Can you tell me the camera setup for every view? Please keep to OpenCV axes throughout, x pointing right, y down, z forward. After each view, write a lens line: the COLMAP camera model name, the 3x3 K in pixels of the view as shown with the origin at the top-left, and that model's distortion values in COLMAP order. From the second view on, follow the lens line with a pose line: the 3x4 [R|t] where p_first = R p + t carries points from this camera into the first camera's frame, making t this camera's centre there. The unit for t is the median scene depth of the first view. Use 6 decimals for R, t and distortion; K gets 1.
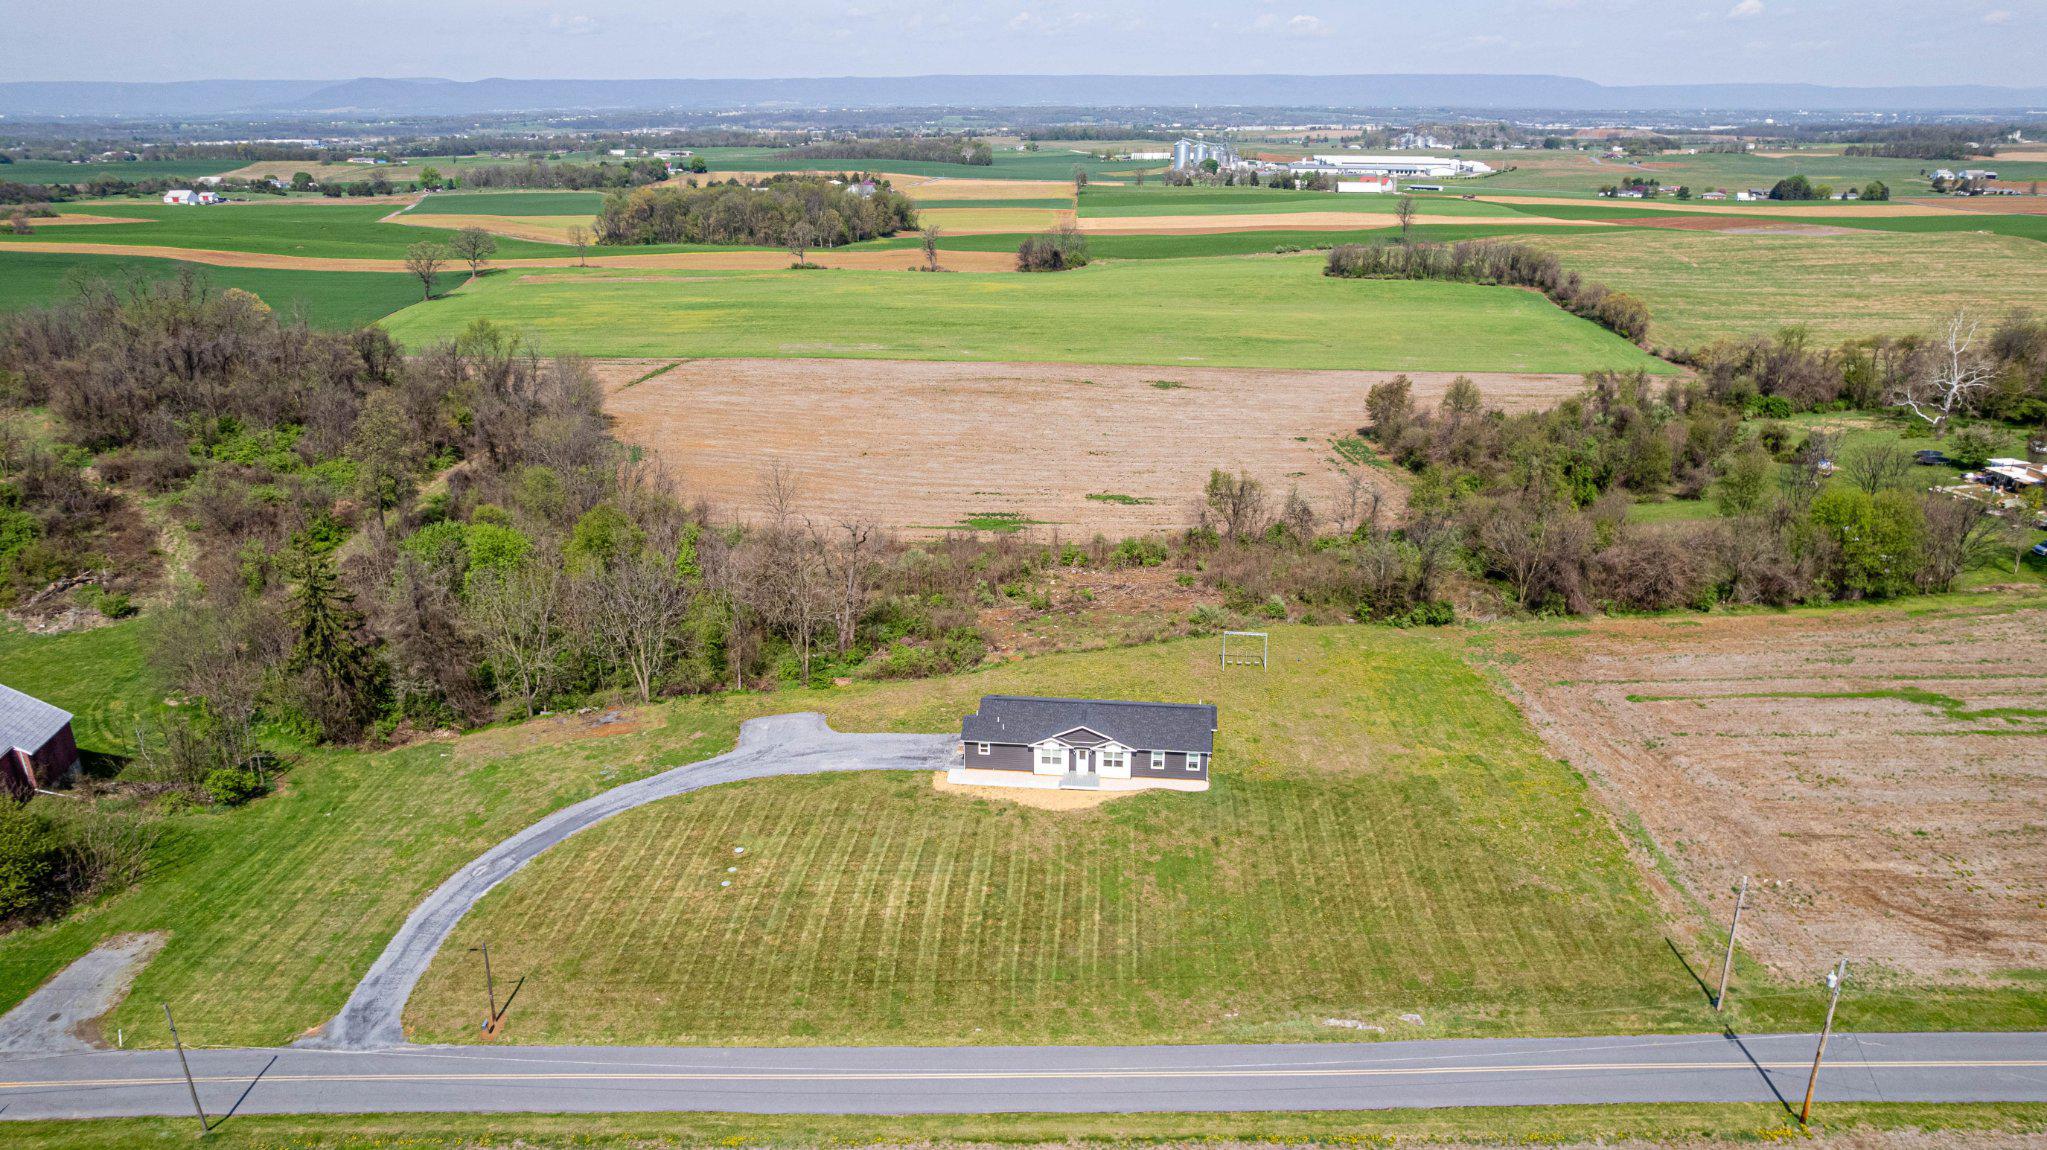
lens RADIAL K [[1297.8, 0, 1023.5], [0, 1297.8, 575.0], [0, 0, 1]] dist [-0.088794, 0.077342]
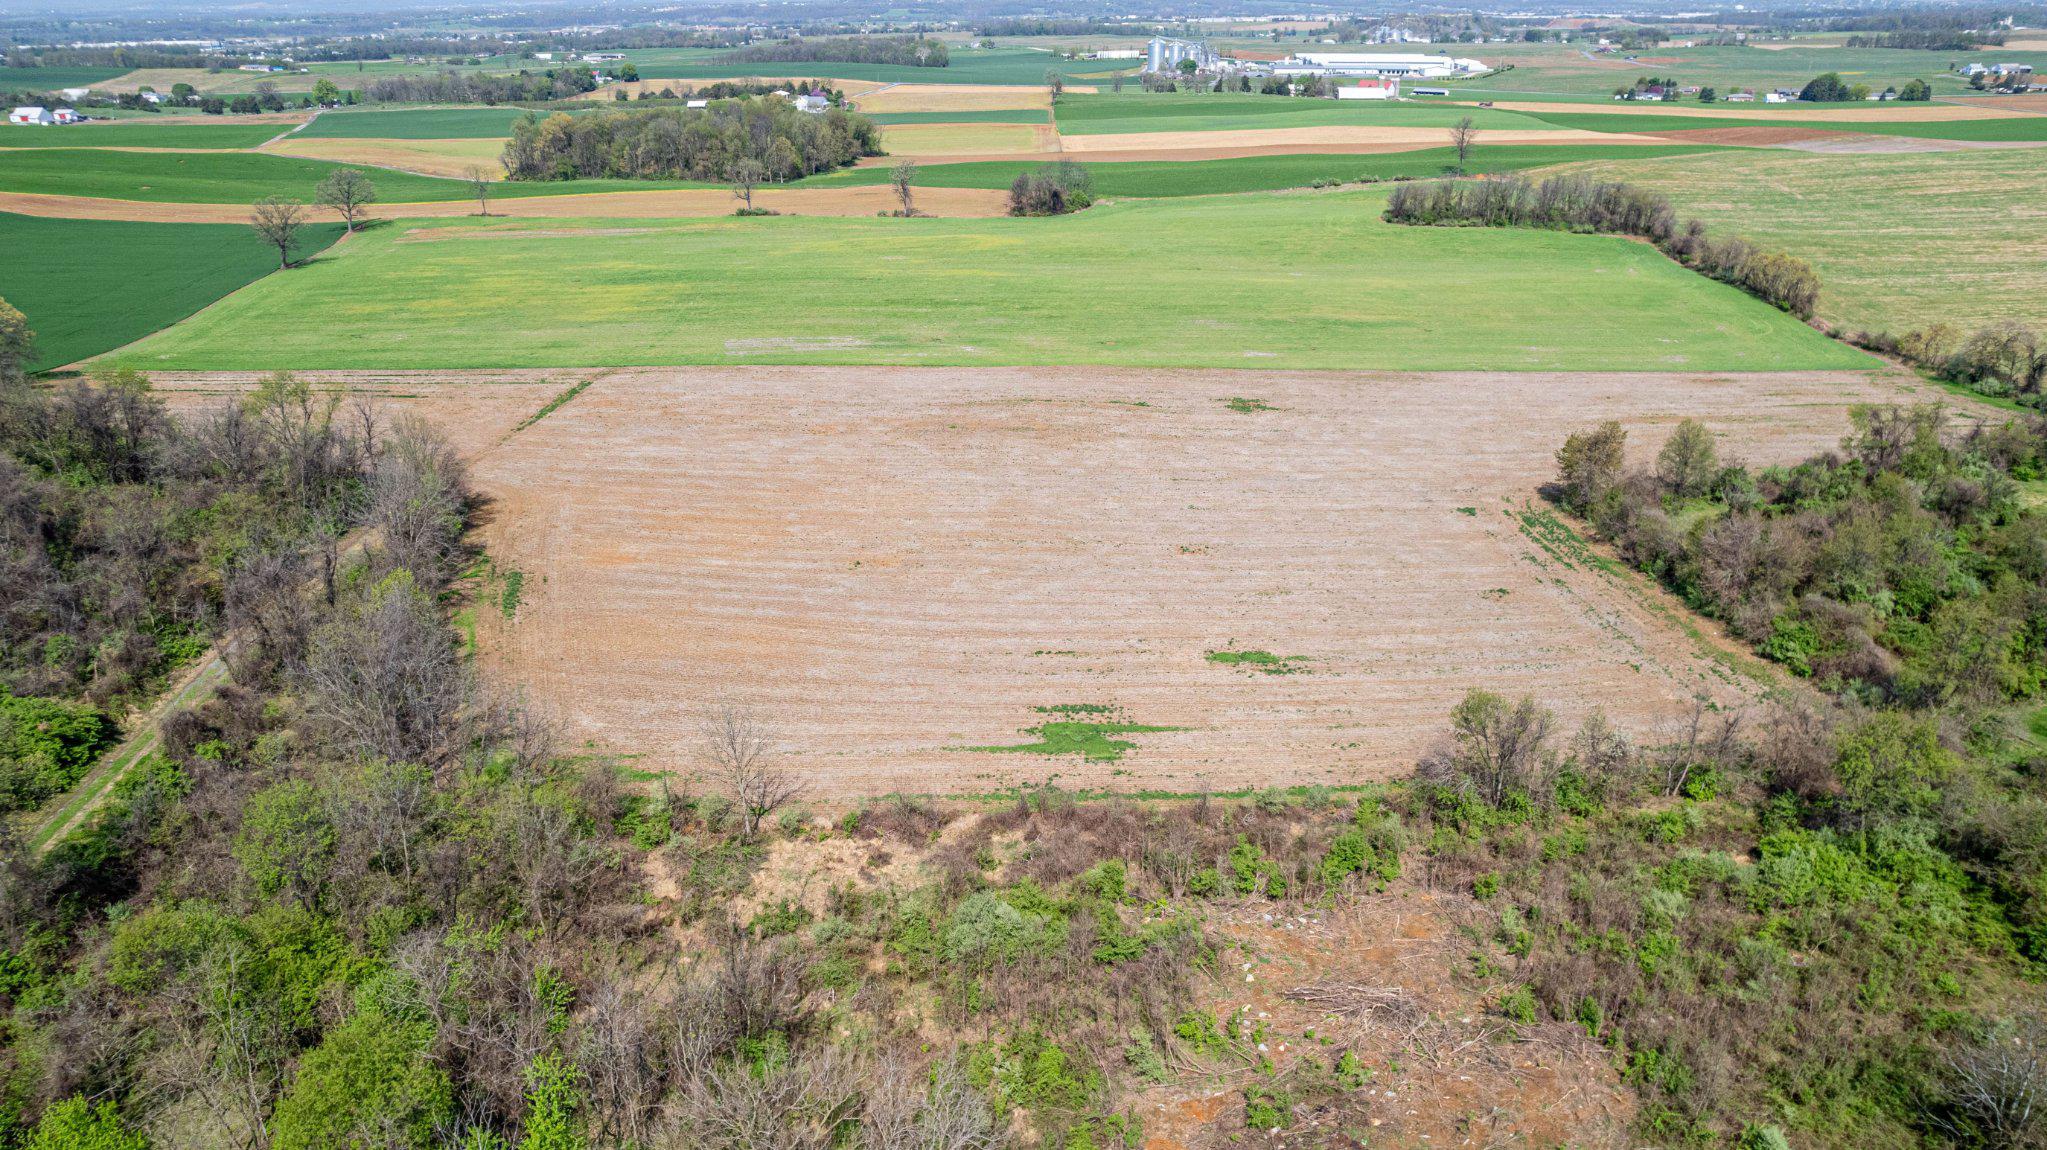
lens RADIAL K [[1297.8, 0, 1023.5], [0, 1297.8, 575.0], [0, 0, 1]] dist [-0.088794, 0.077342]
pose [[0.999236, -0.021977, 0.032331, -0.022258], [0.019507, 0.997005, 0.074840, -0.053000], [-0.033879, -0.074152, 0.996671, 0.123350]]
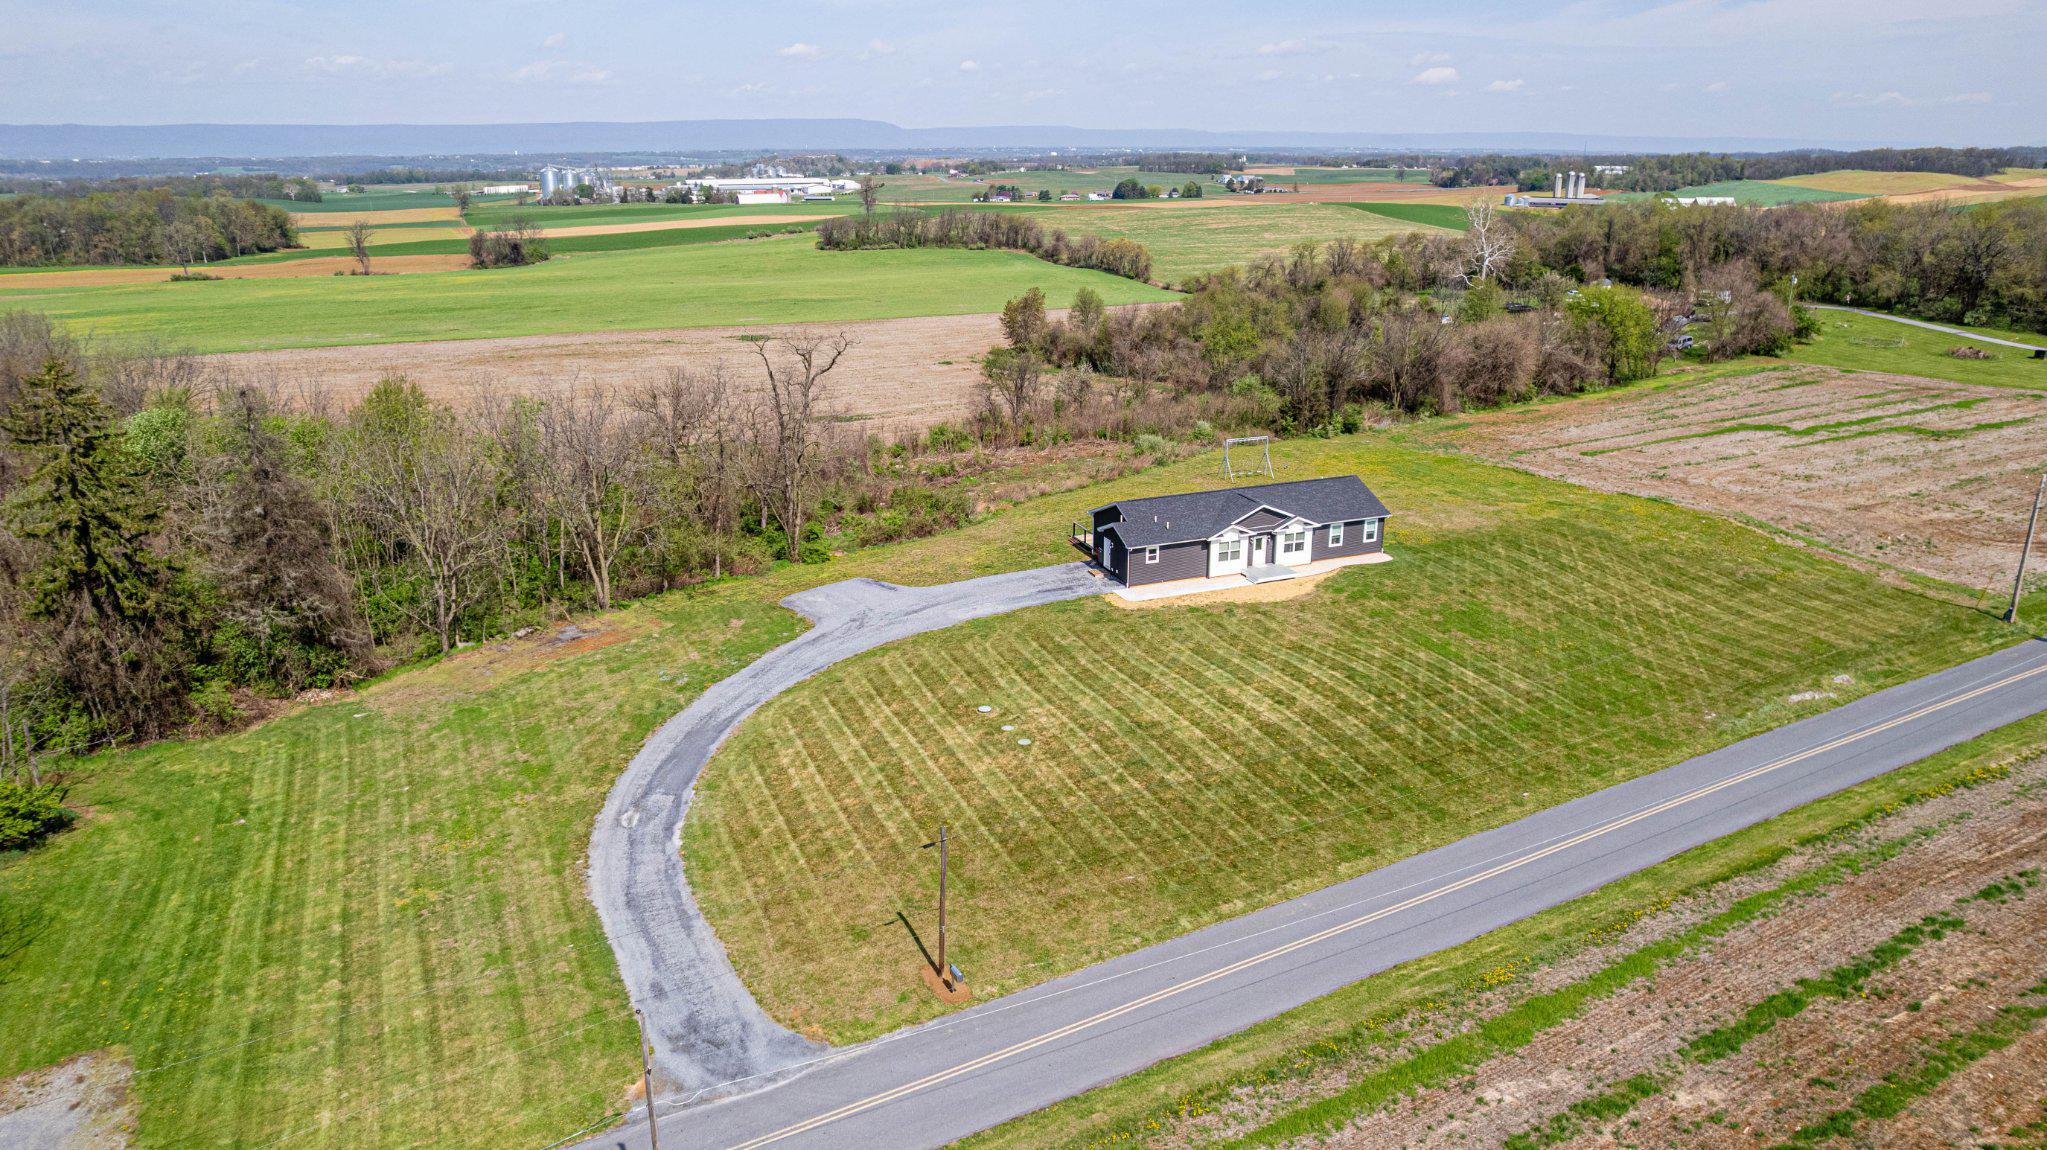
lens RADIAL K [[1297.8, 0, 1023.5], [0, 1297.8, 575.0], [0, 0, 1]] dist [-0.088794, 0.077342]
pose [[0.880845, -0.149839, 0.449066, -0.076603], [0.164685, 0.986327, 0.006074, 0.021625], [-0.443836, 0.068604, 0.893478, 0.056118]]
